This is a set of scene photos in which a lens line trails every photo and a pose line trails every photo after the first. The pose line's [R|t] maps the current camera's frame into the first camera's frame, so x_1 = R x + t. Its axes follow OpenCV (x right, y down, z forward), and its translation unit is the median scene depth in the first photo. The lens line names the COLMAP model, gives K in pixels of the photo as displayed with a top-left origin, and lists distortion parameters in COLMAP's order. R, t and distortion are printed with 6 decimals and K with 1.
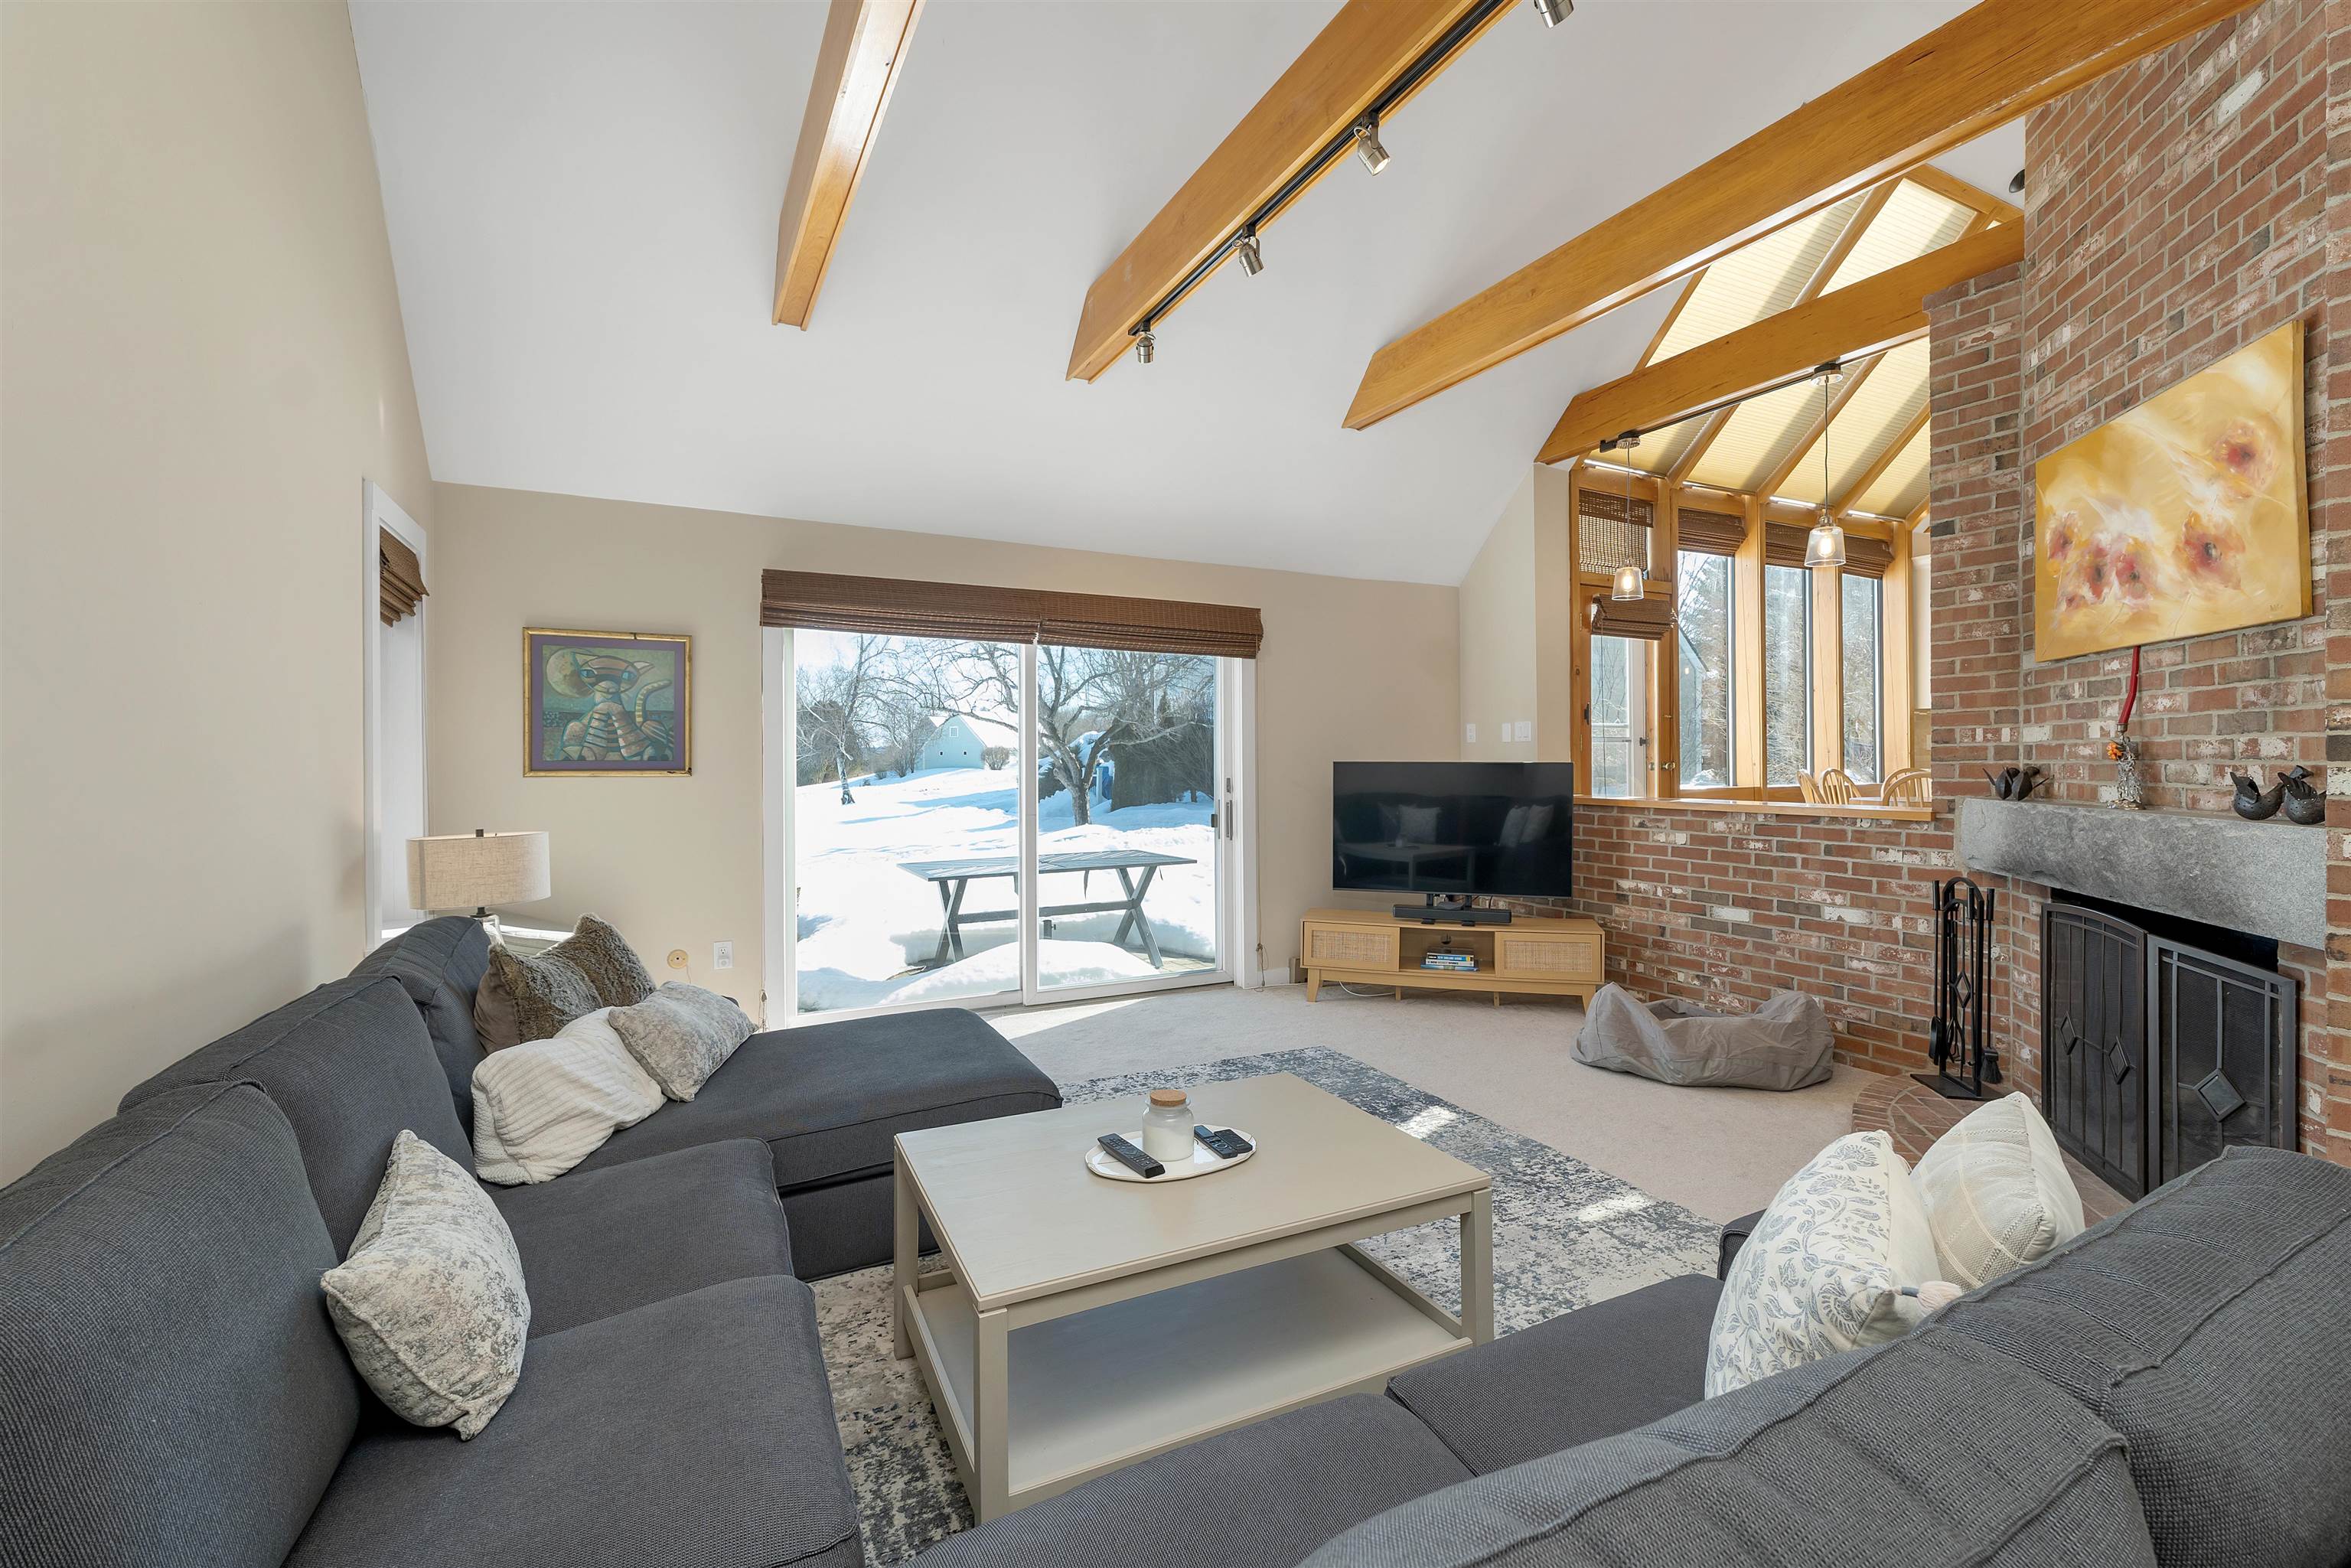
lens RADIAL K [[1005.8, 0, 1177.5], [0, 1005.8, 773.0], [0, 0, 1]] dist [0.000036, -0.000096]
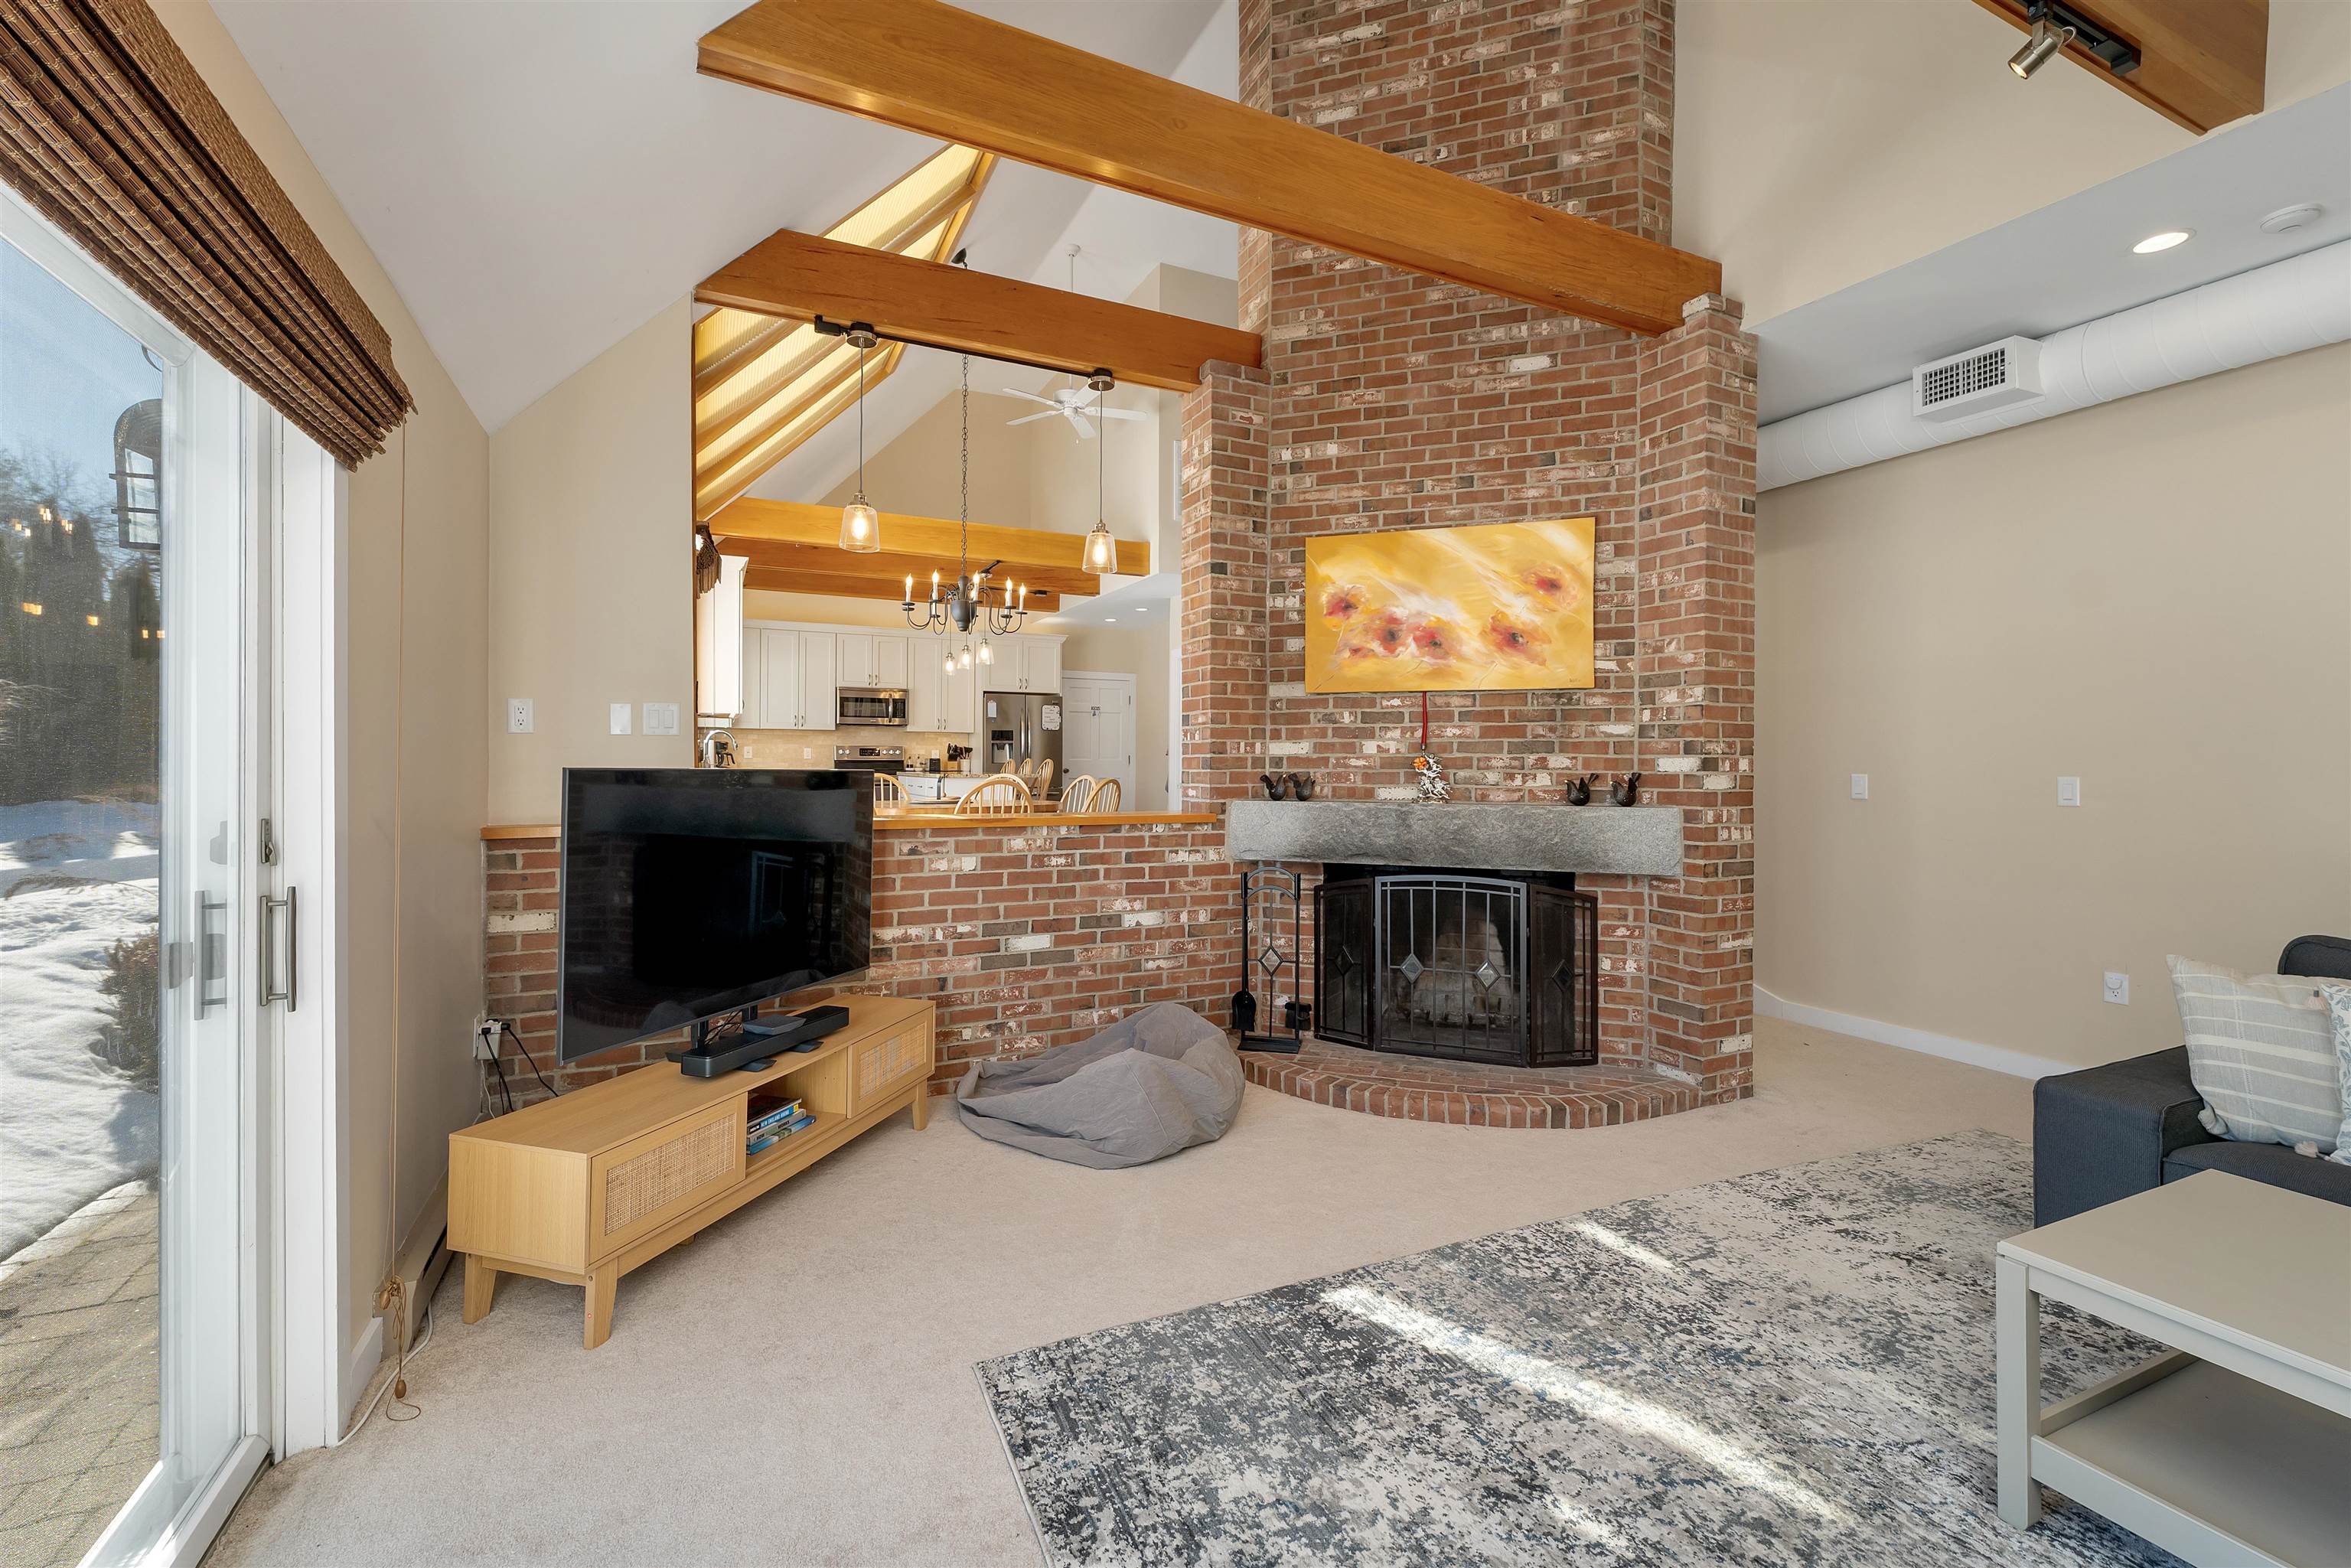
lens RADIAL K [[988.2, 0, 1174.4], [0, 988.2, 765.5], [0, 0, 1]] dist [0.000282, -0.000199]
pose [[0.023690, 0.003558, 0.999713, -0.386985], [0.008018, 0.999961, -0.003749, -0.012801], [-0.999687, 0.008105, 0.023661, 1.064405]]
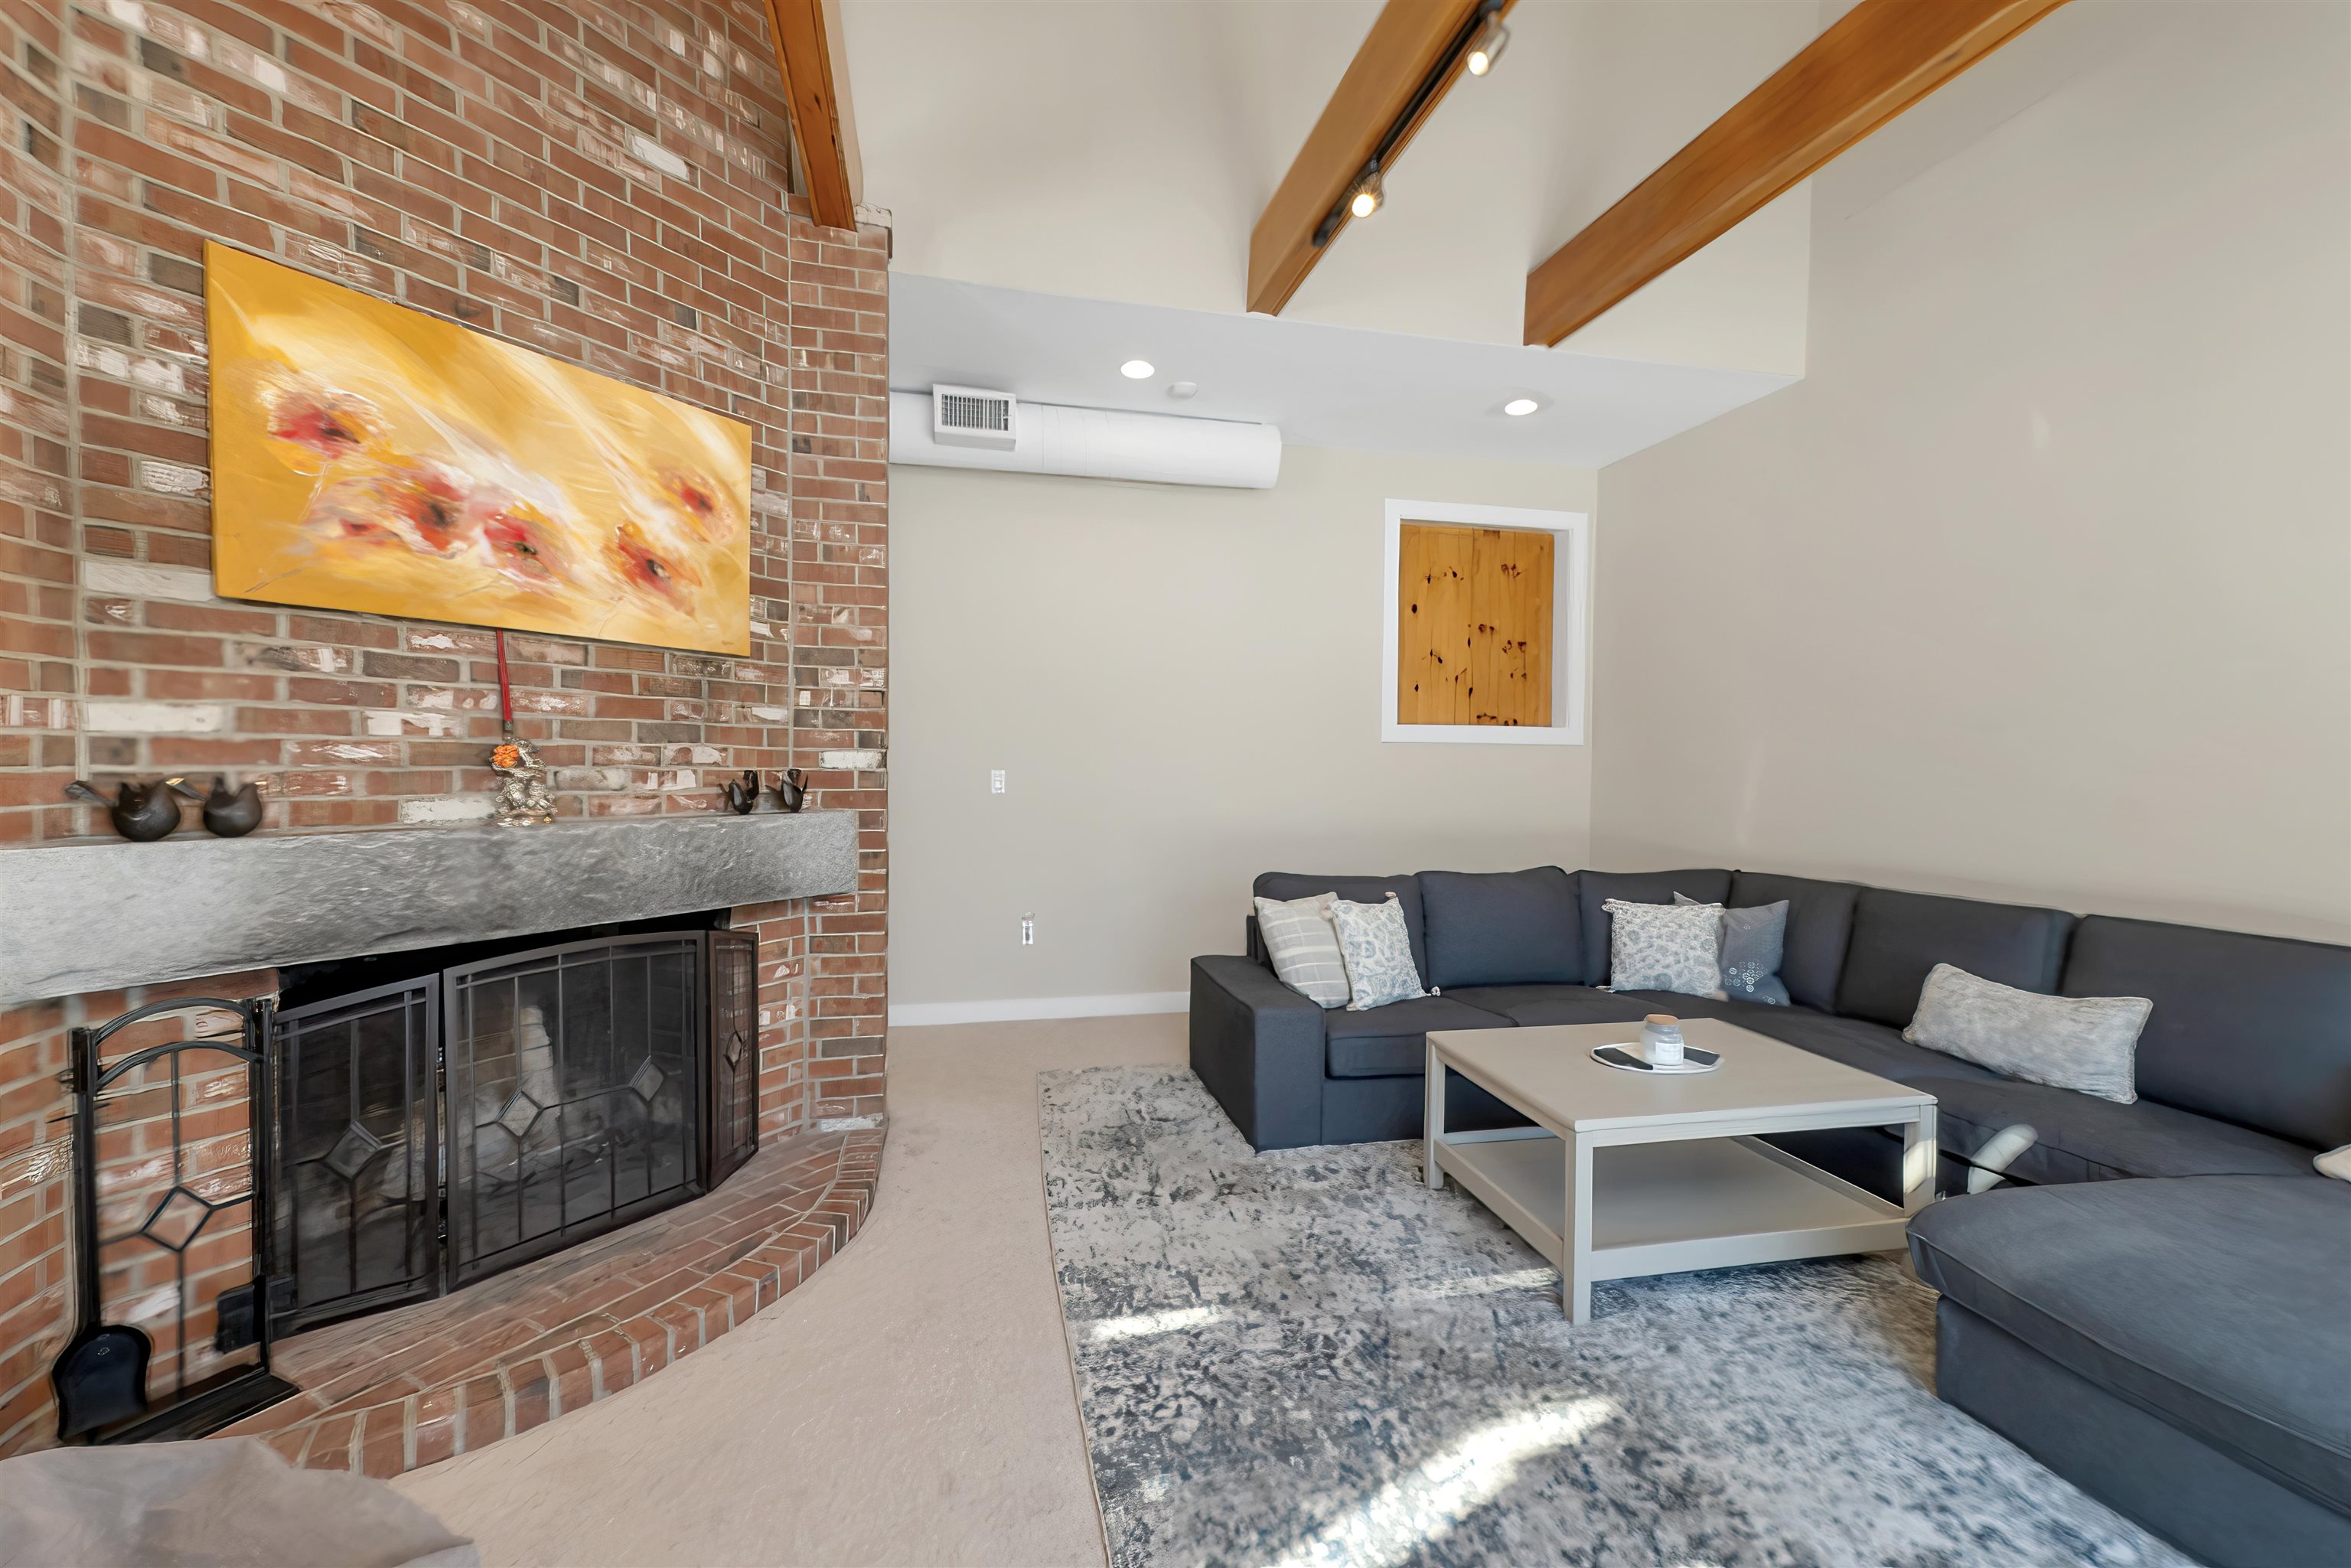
lens RADIAL K [[970.7, 0, 1172.1], [0, 970.7, 792.7], [0, 0, 1]] dist [0.016498, -0.003455]
pose [[-0.971711, -0.008964, 0.236001, 0.178464], [0.000418, 0.999213, 0.039673, -0.018102], [-0.236171, 0.038649, -0.970943, 1.328464]]
